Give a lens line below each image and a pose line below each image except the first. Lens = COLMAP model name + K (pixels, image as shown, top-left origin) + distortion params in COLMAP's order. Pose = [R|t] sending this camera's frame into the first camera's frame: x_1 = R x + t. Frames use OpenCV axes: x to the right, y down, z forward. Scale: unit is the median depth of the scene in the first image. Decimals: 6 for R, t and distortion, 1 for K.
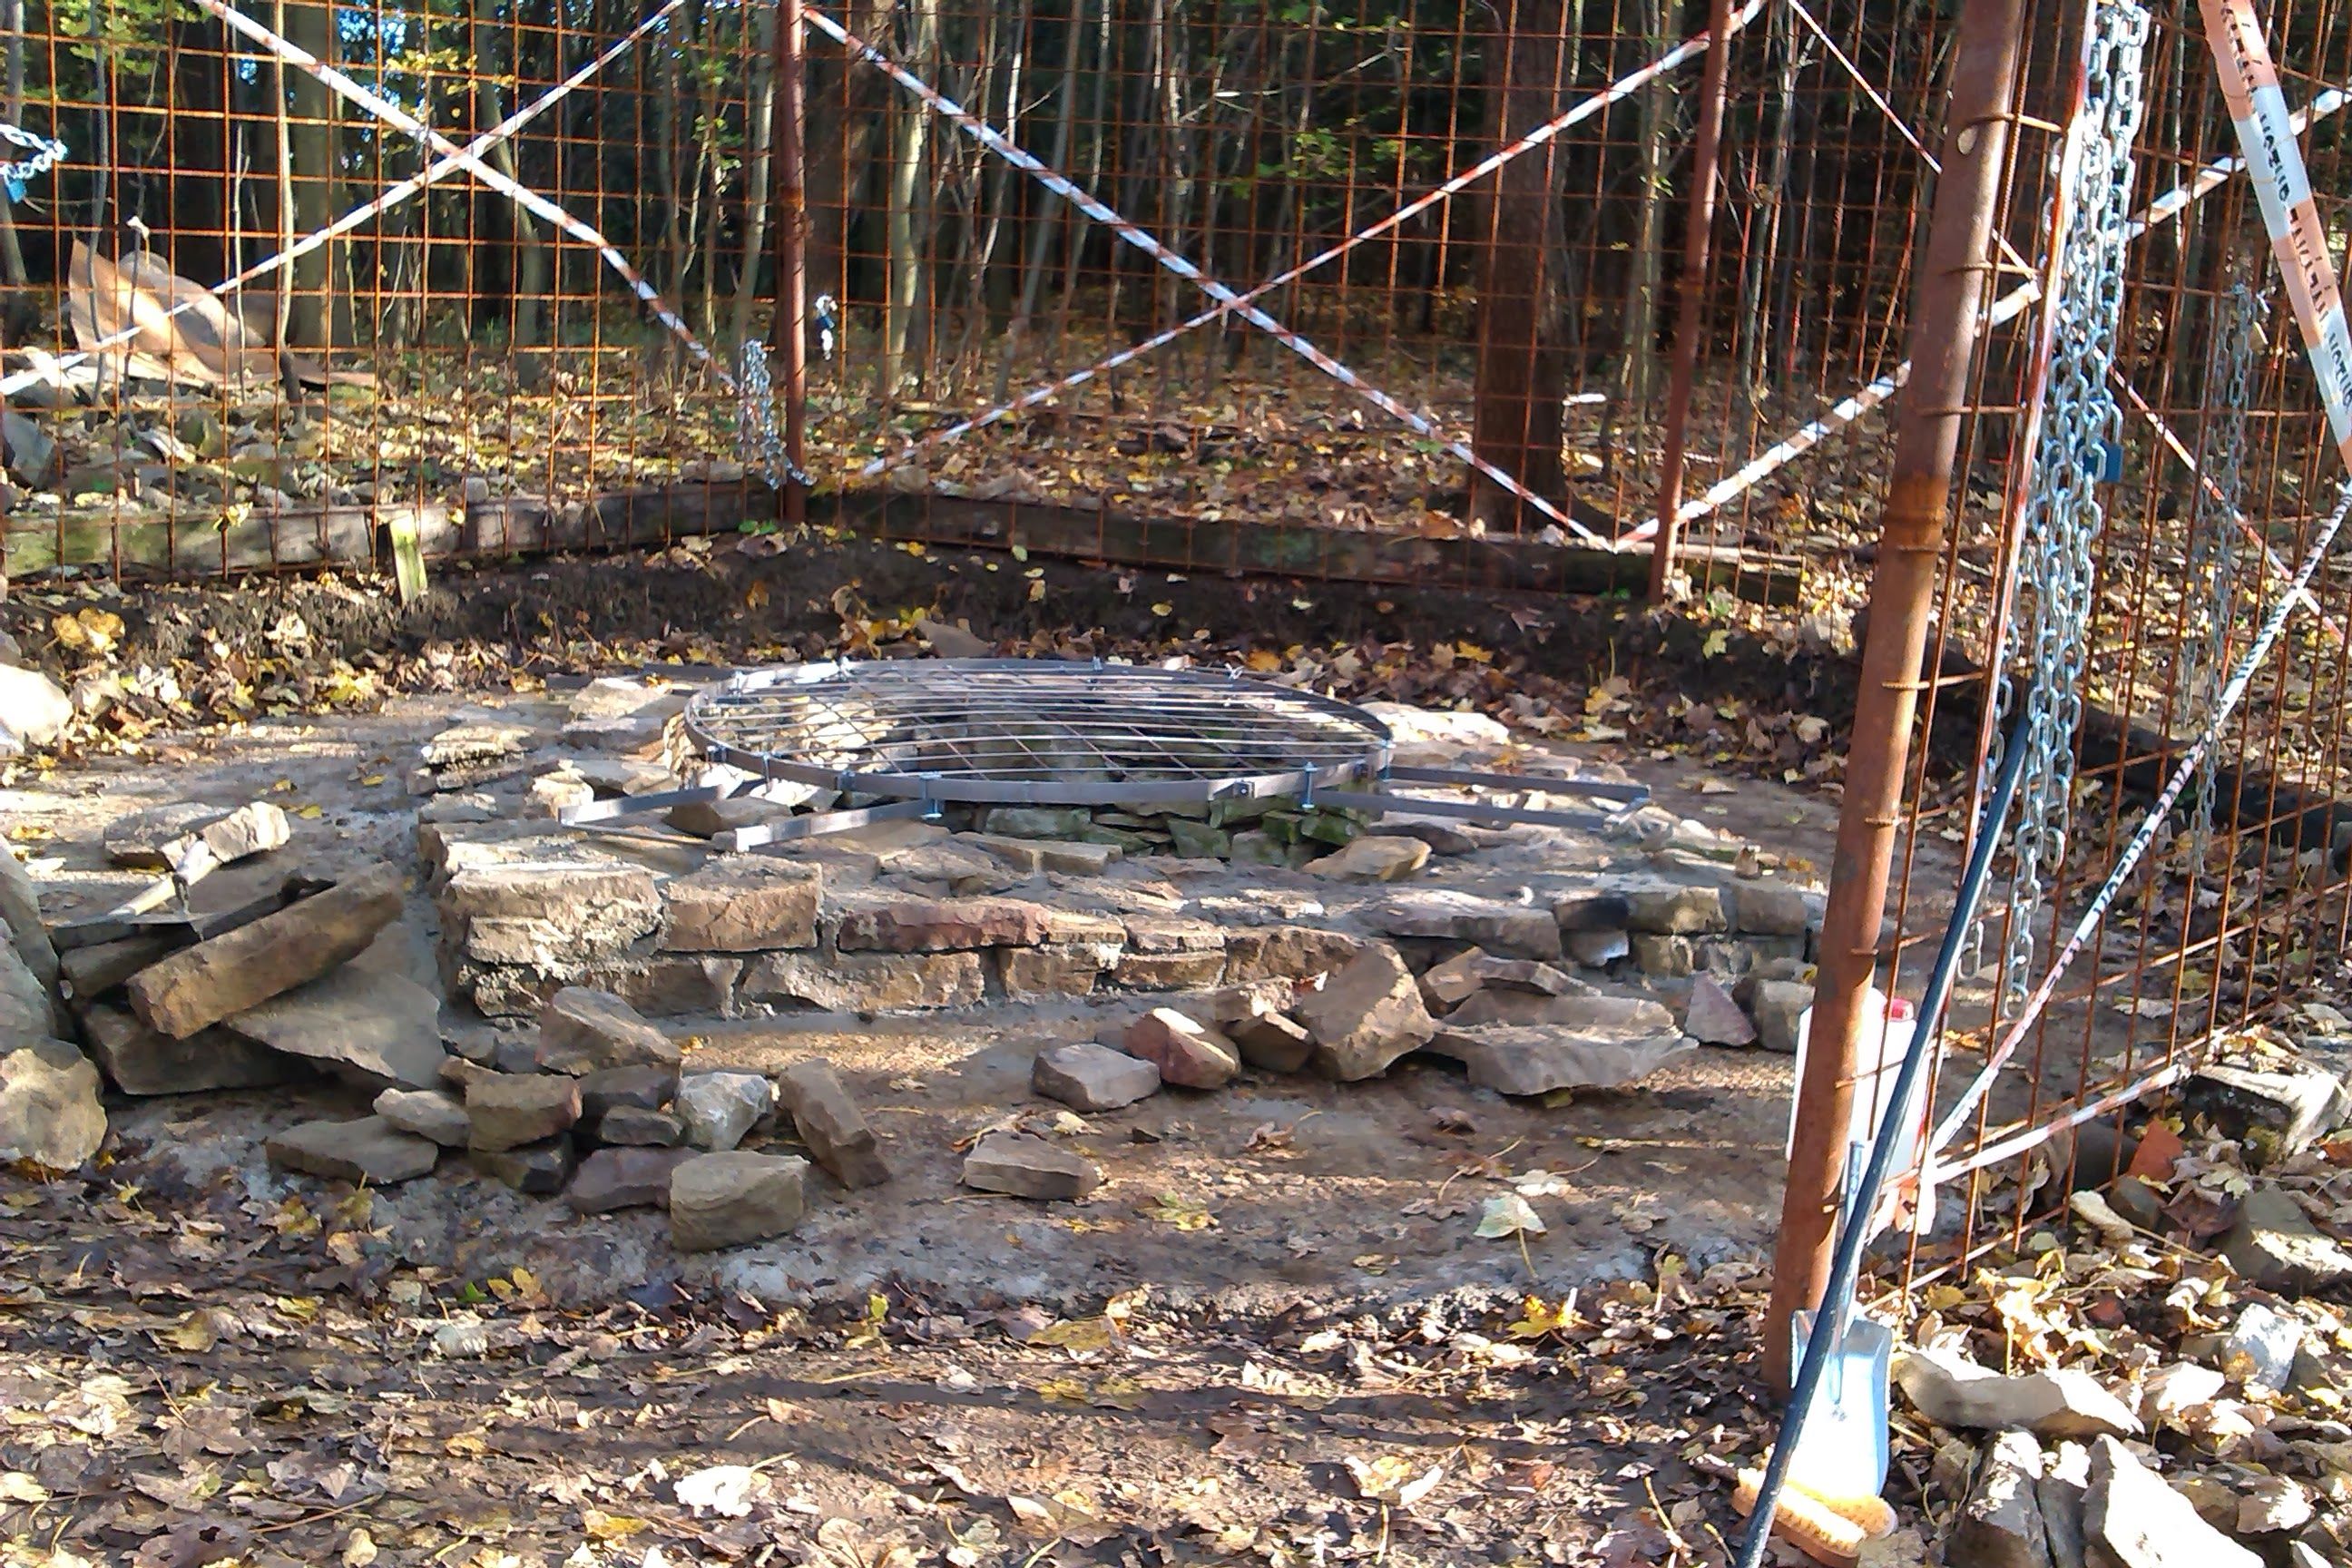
lens RADIAL K [[2462.0, 0, 1173.0], [0, 2462.0, 803.7], [0, 0, 1]] dist [0.080585, 0.000000]
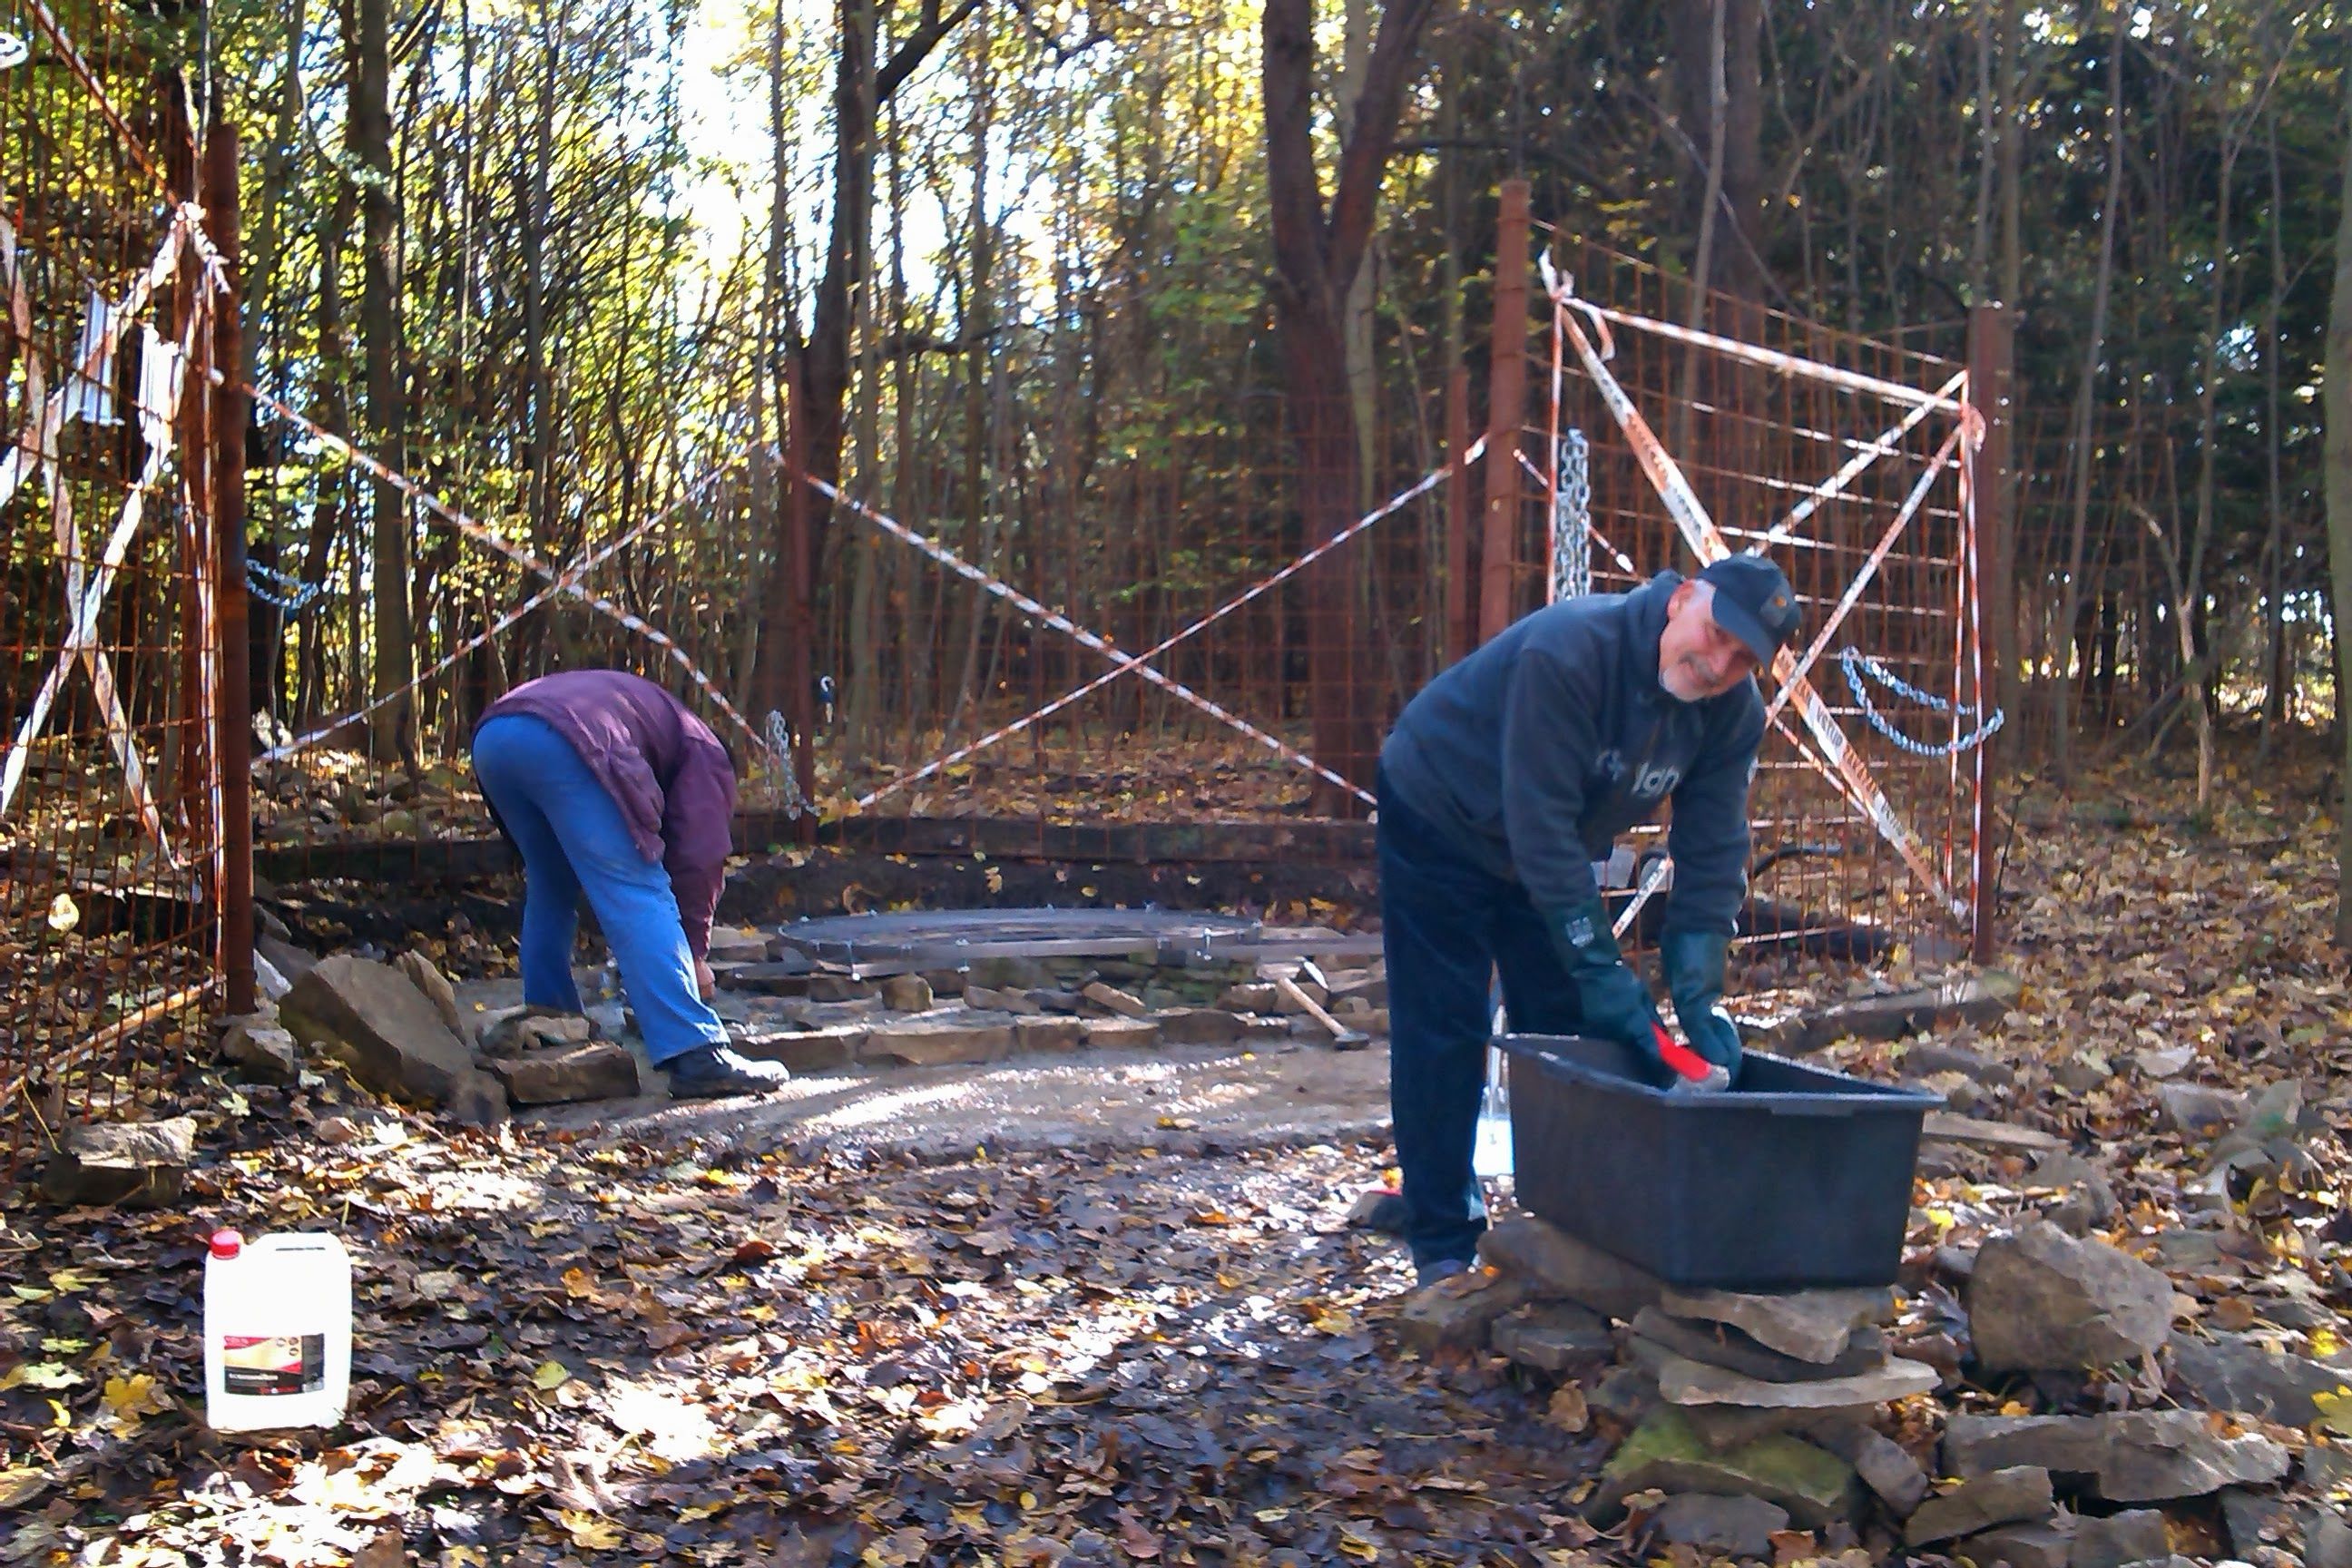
lens RADIAL K [[2462.0, 0, 1185.3], [0, 2462.0, 781.7], [0, 0, 1]] dist [0.080585, 0.000000]
pose [[0.997214, -0.052372, 0.053116, -0.021008], [0.061056, 0.982155, -0.177884, 0.105864], [-0.042852, 0.180632, 0.982617, -0.330822]]
